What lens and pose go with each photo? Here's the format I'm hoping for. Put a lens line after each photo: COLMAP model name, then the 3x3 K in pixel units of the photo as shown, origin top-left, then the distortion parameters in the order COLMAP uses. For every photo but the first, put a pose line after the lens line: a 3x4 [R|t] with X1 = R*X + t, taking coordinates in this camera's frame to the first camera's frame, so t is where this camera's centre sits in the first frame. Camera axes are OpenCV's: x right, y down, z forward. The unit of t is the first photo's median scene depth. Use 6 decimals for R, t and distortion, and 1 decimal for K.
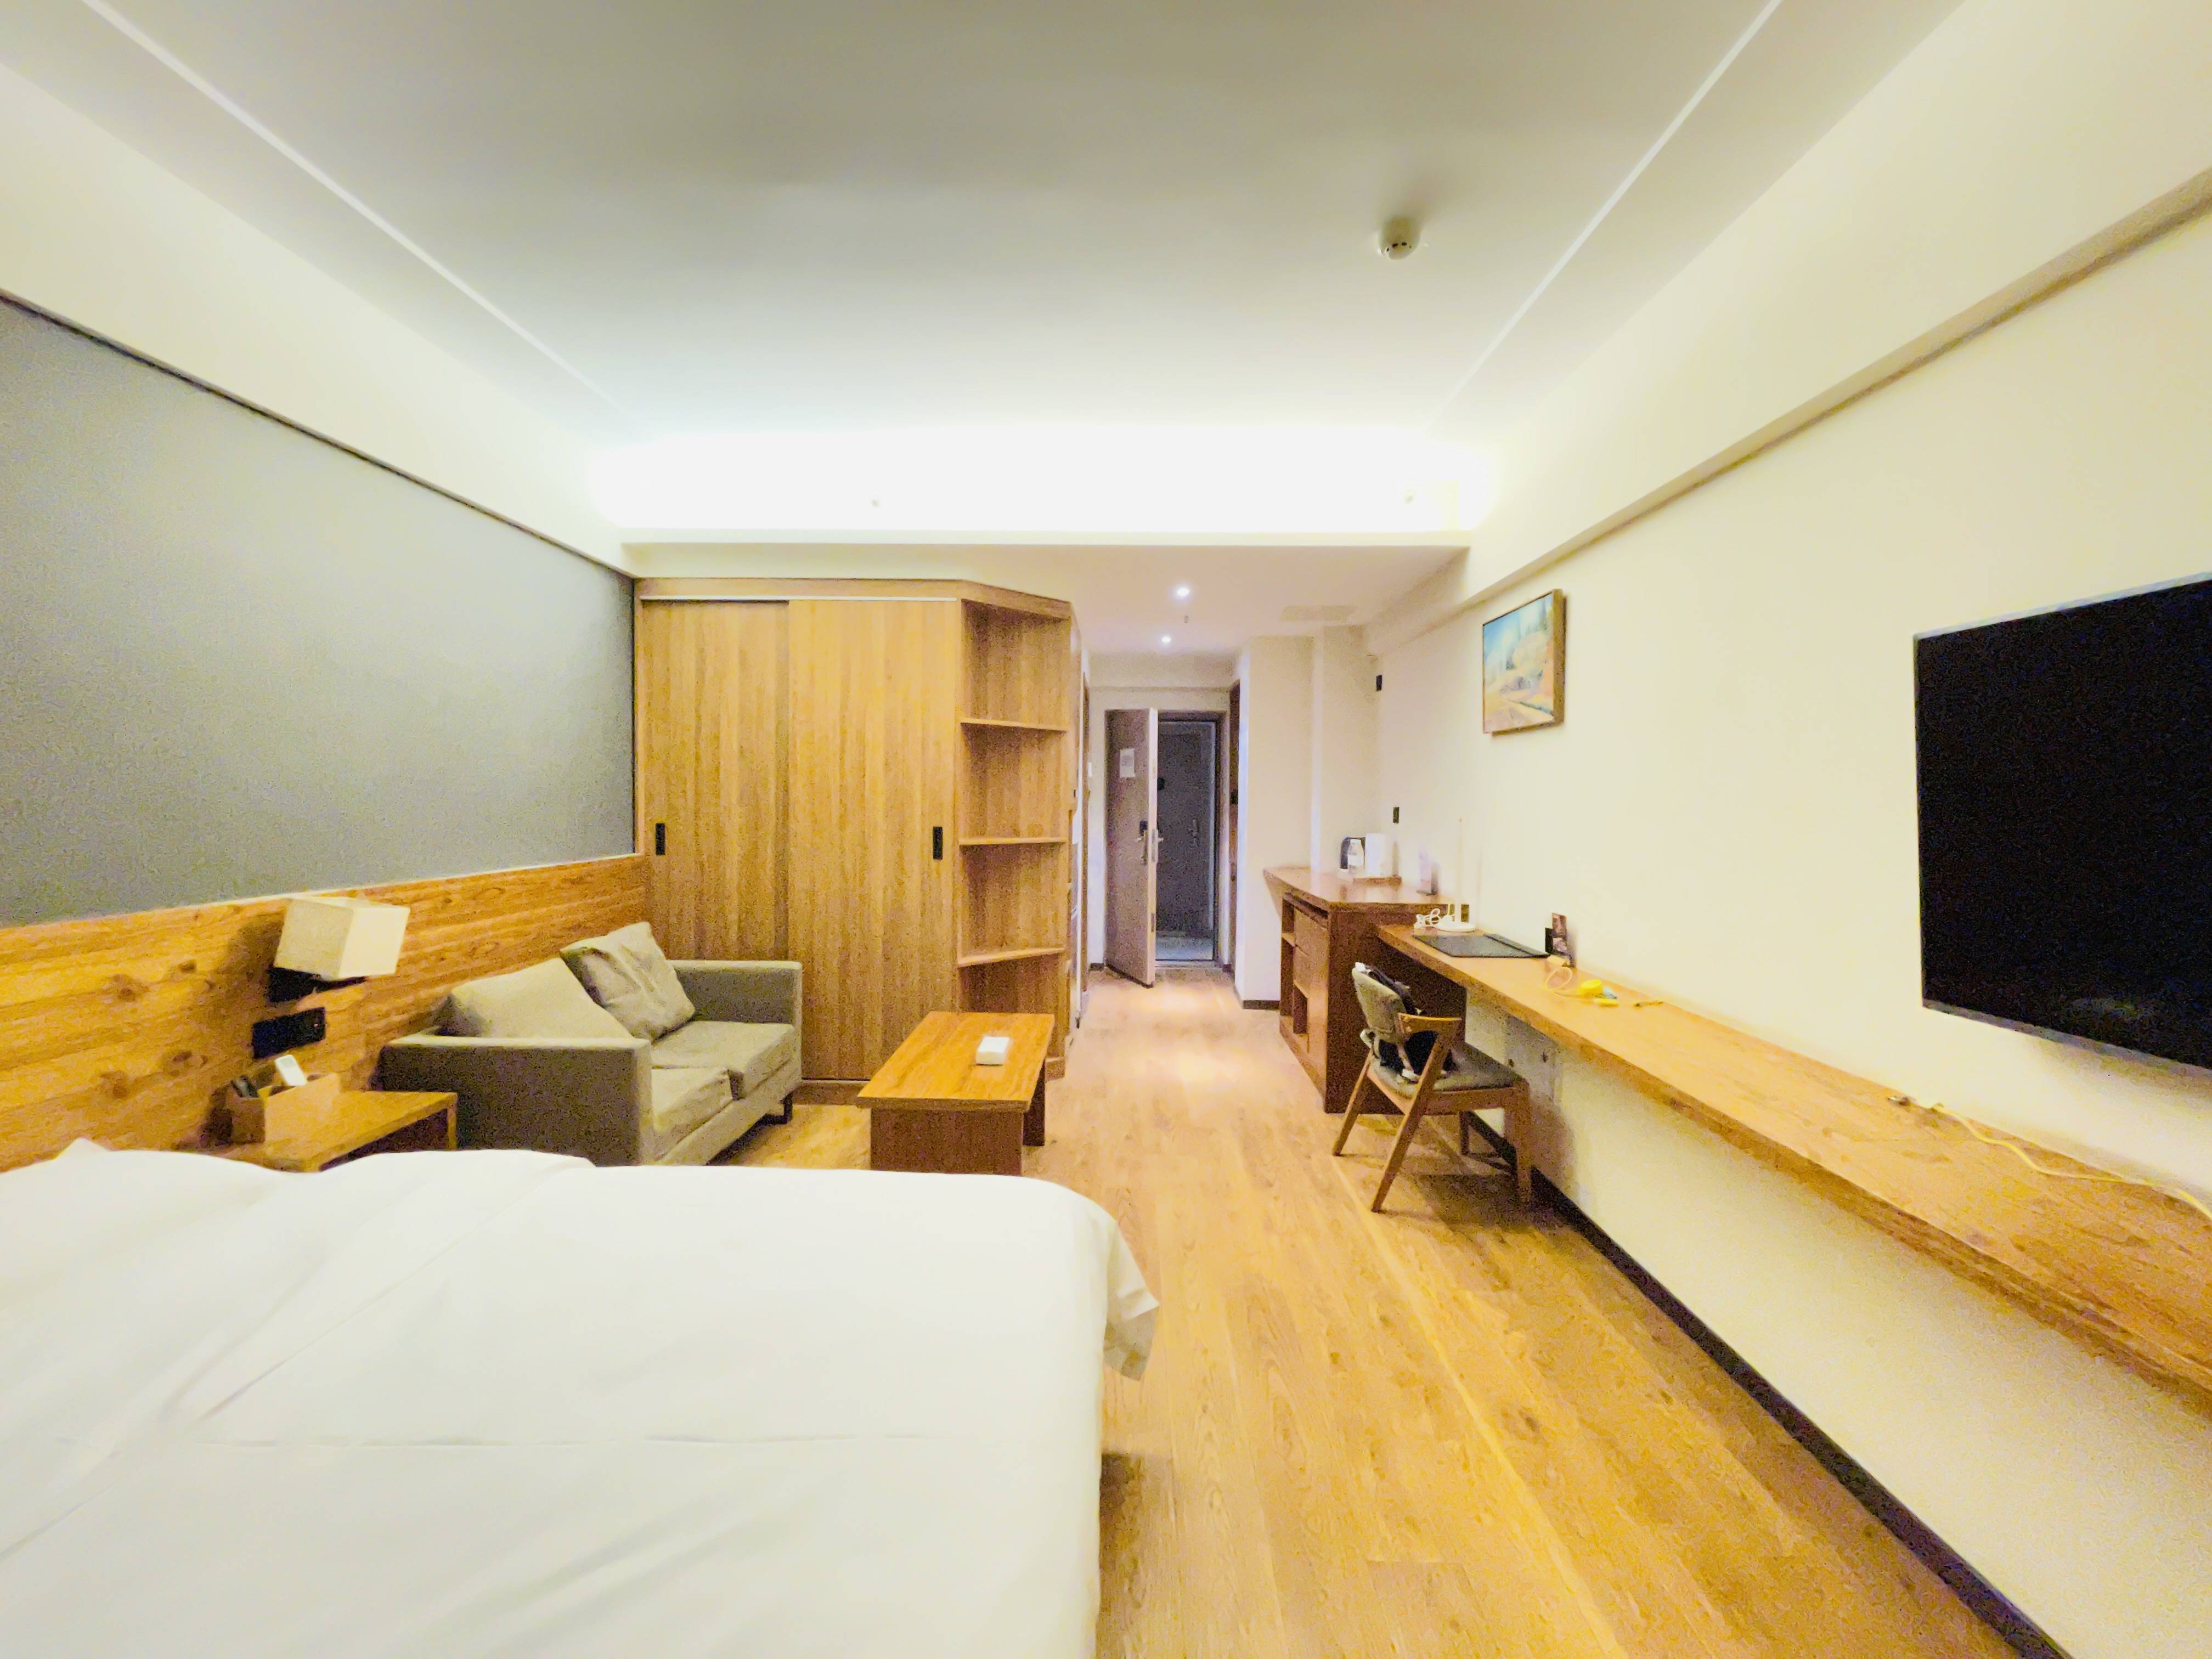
lens RADIAL K [[893.9, 0, 1107.0], [0, 893.9, 827.7], [0, 0, 1]] dist [-0.000479, -0.001944]
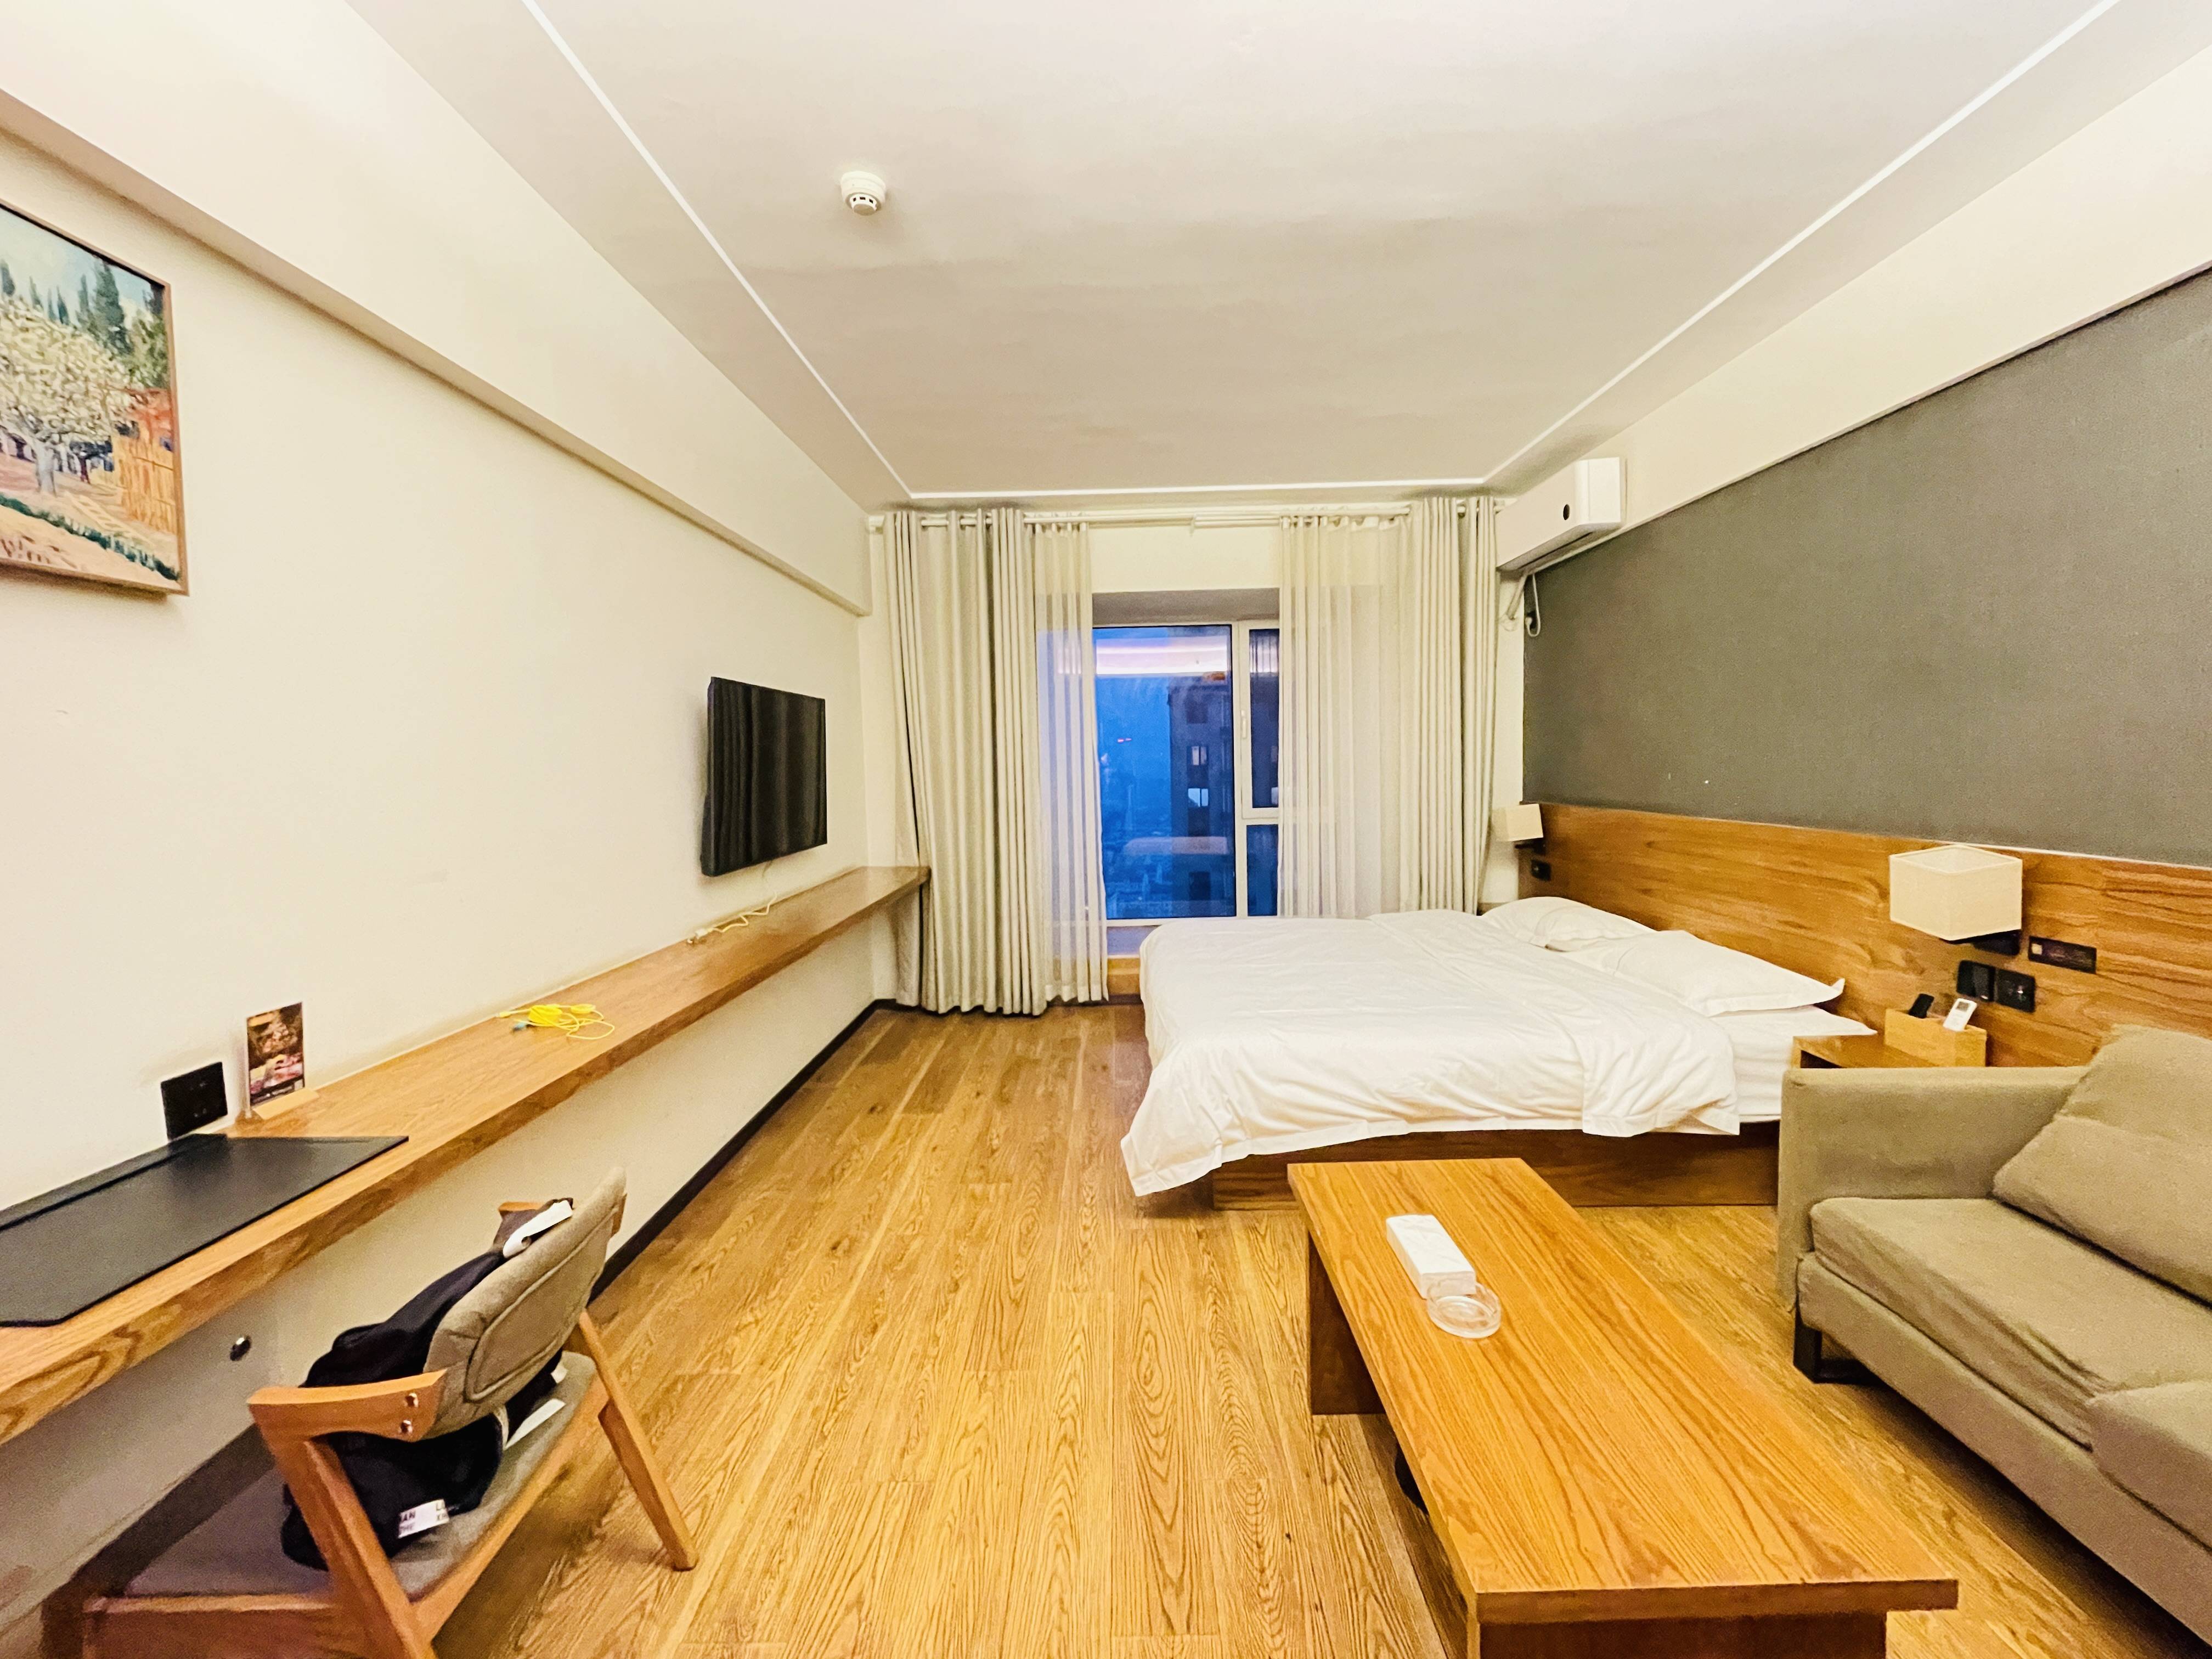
lens RADIAL K [[893.9, 0, 1107.0], [0, 893.9, 827.7], [0, 0, 1]] dist [-0.000479, -0.001944]
pose [[-0.999855, 0.013922, -0.009804, 0.058665], [0.012752, 0.993767, 0.110745, -0.051233], [0.011285, 0.110604, -0.993800, 1.525337]]
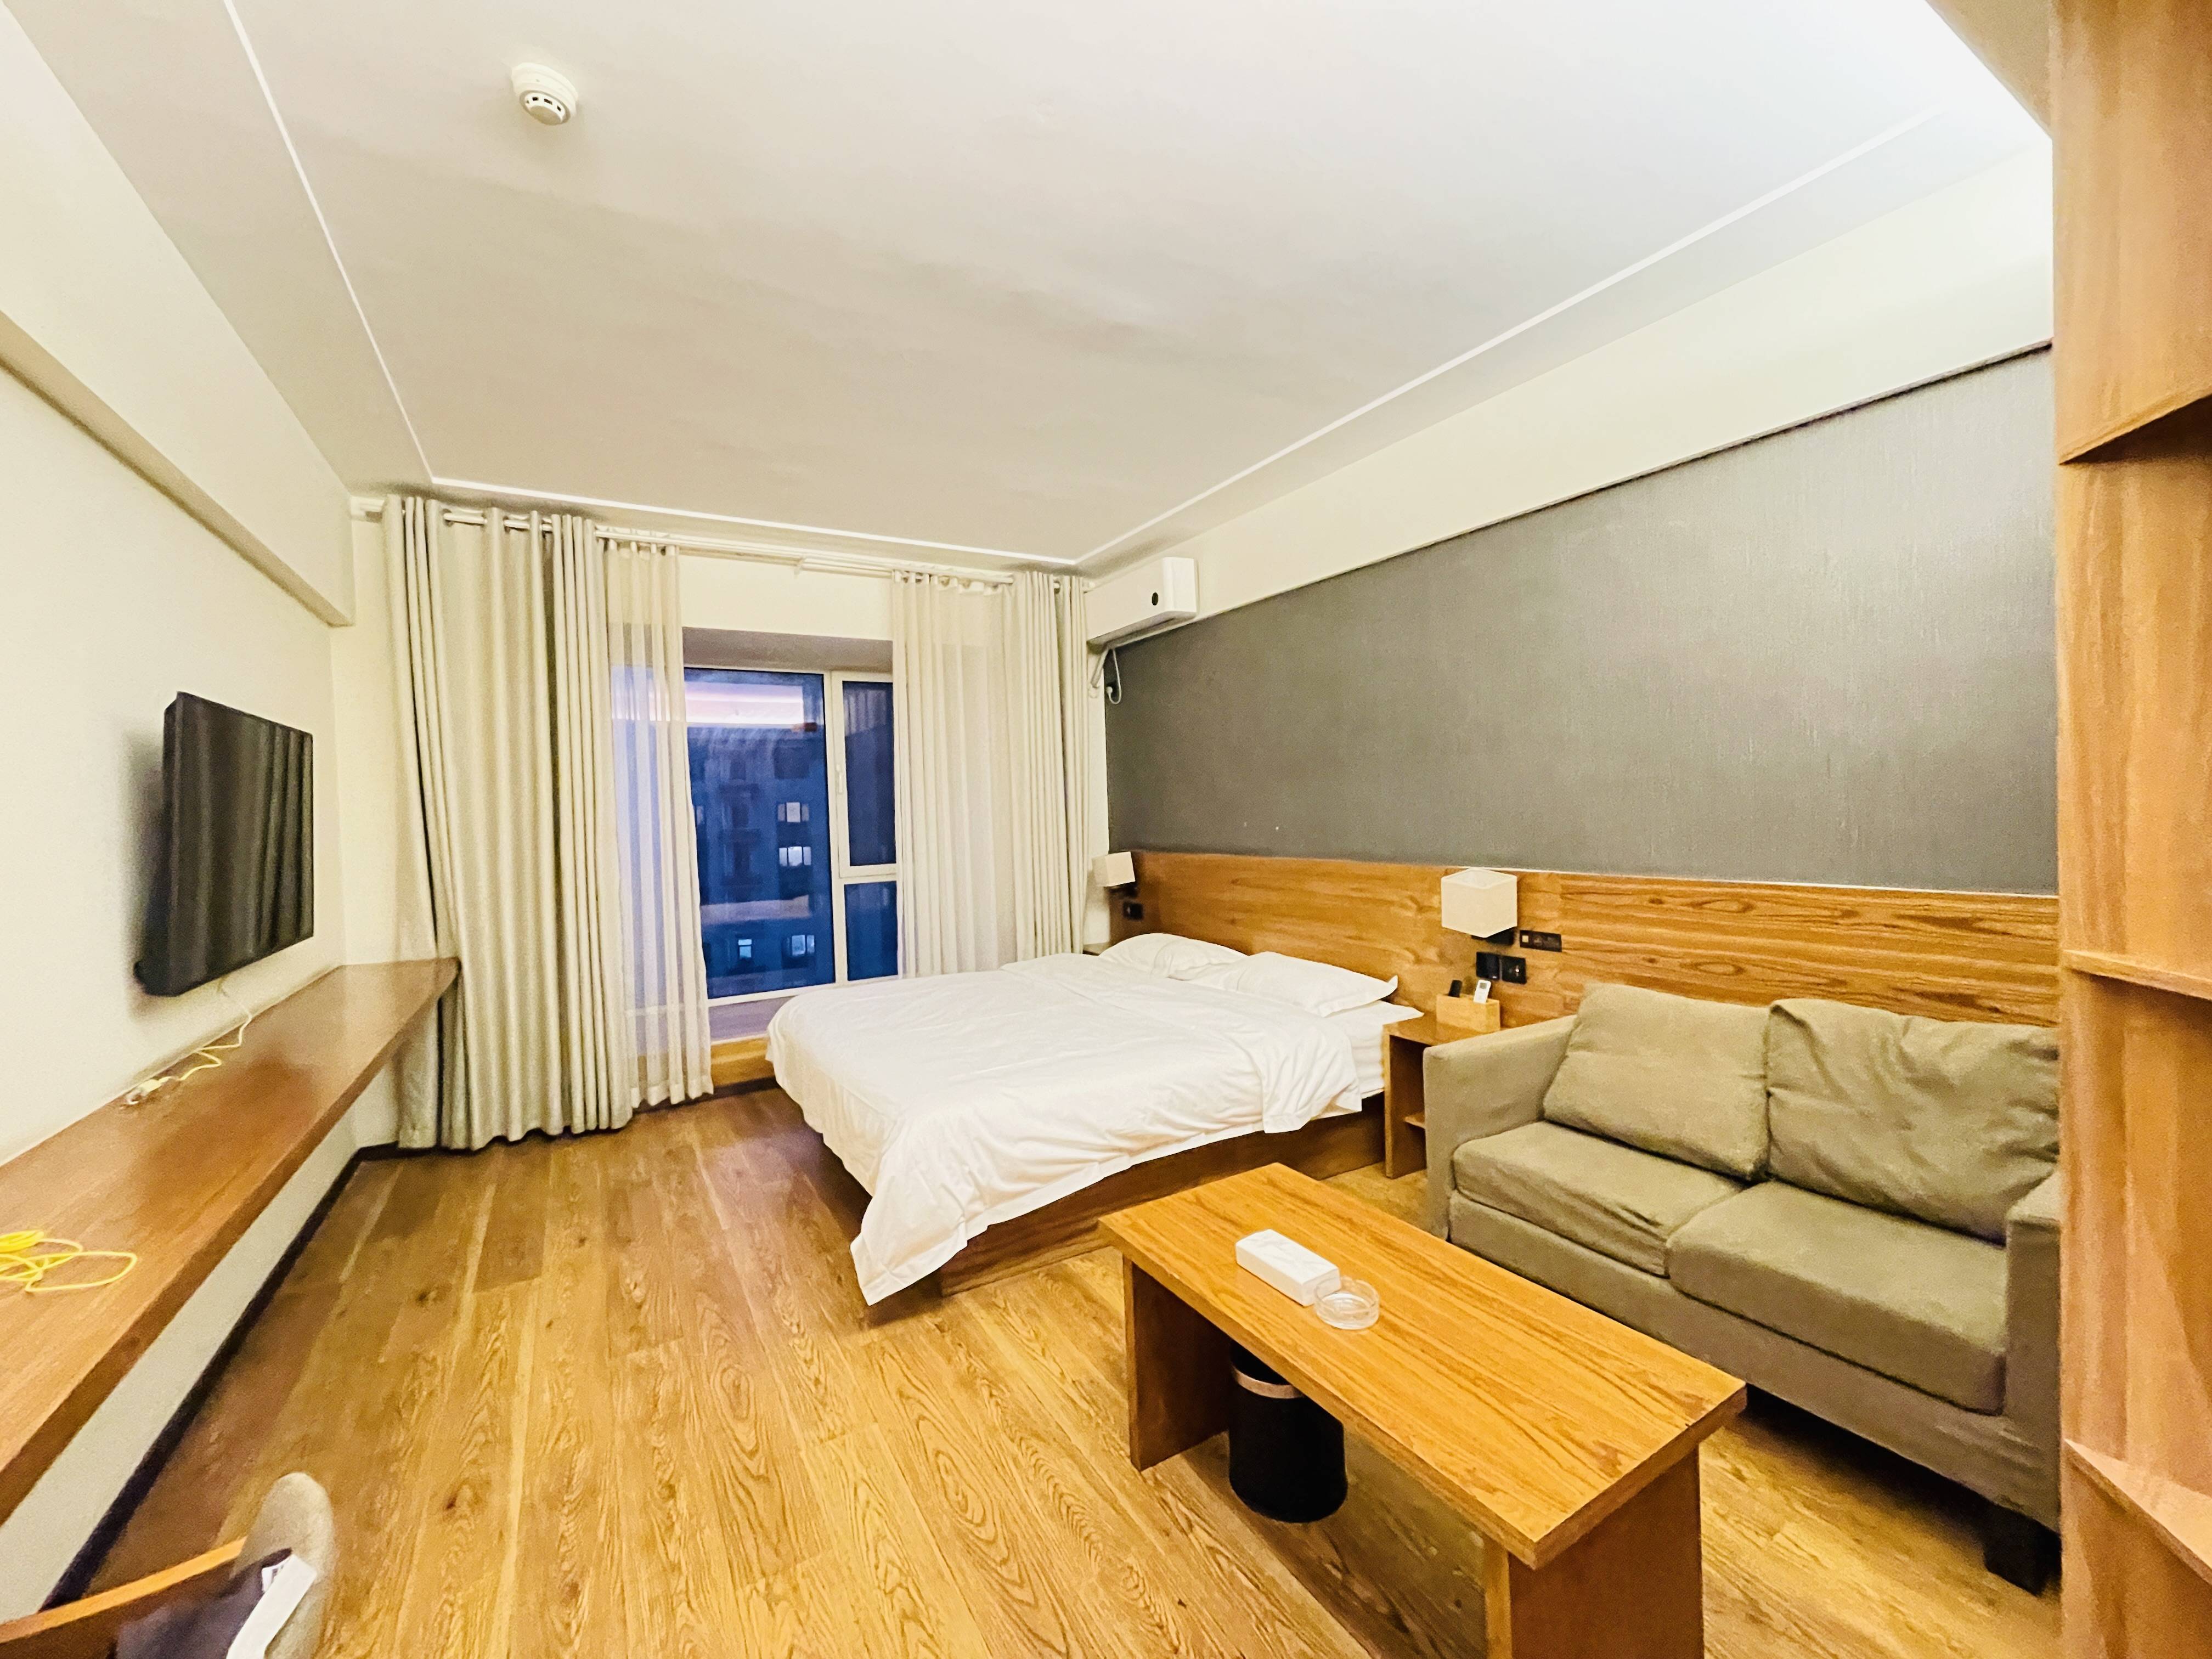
lens RADIAL K [[893.9, 0, 1107.0], [0, 893.9, 827.7], [0, 0, 1]] dist [-0.000479, -0.001944]
pose [[-0.848430, 0.028478, -0.528541, 0.252429], [0.003033, 0.998797, 0.048946, -0.043494], [0.529299, 0.039924, -0.847496, 1.438105]]
